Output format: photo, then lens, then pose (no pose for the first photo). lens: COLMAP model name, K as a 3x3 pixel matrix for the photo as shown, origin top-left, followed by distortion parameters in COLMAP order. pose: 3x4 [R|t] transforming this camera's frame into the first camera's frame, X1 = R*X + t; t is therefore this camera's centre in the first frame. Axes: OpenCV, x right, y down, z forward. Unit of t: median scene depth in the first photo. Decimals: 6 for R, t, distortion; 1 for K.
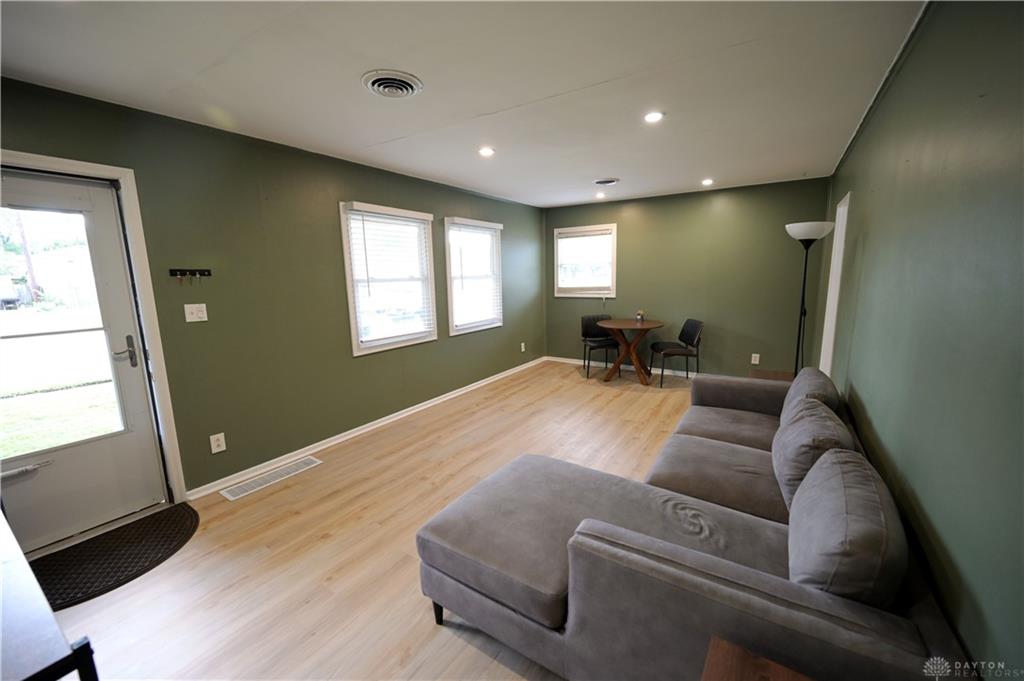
lens RADIAL K [[401.6, 0, 516.2], [0, 401.6, 340.2], [0, 0, 1]] dist [-0.001438, -0.000328]
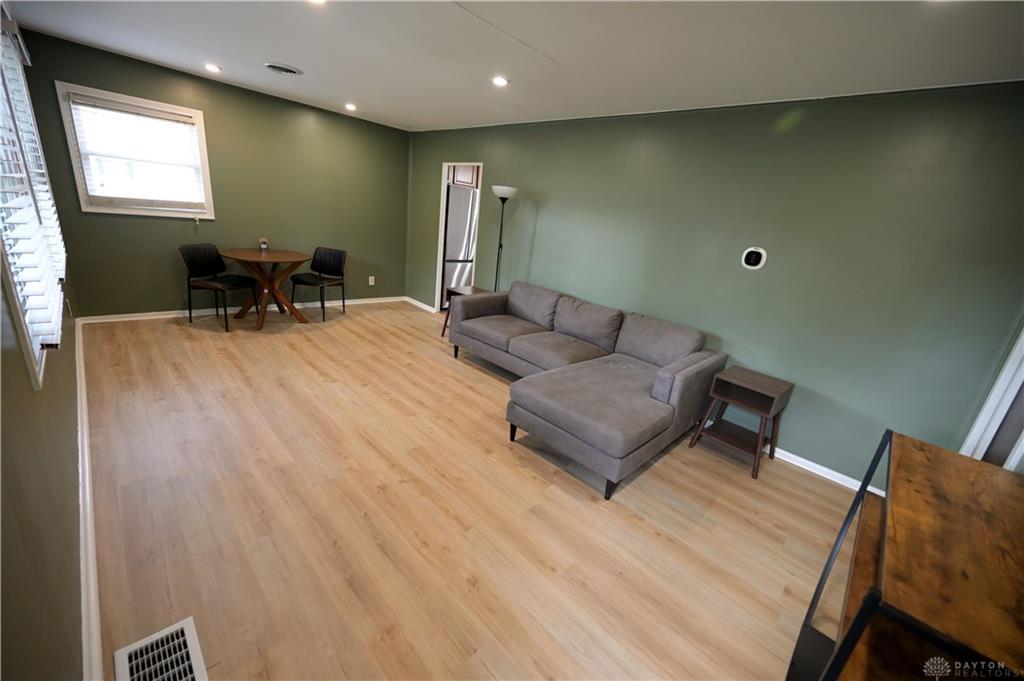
lens RADIAL K [[401.6, 0, 515.2], [0, 401.6, 343.3], [0, 0, 1]] dist [-0.001438, -0.000328]
pose [[0.195735, -0.257680, 0.946197, -0.477991], [0.046631, 0.966215, 0.253485, -0.054580], [-0.979547, -0.005494, 0.201138, 0.355027]]
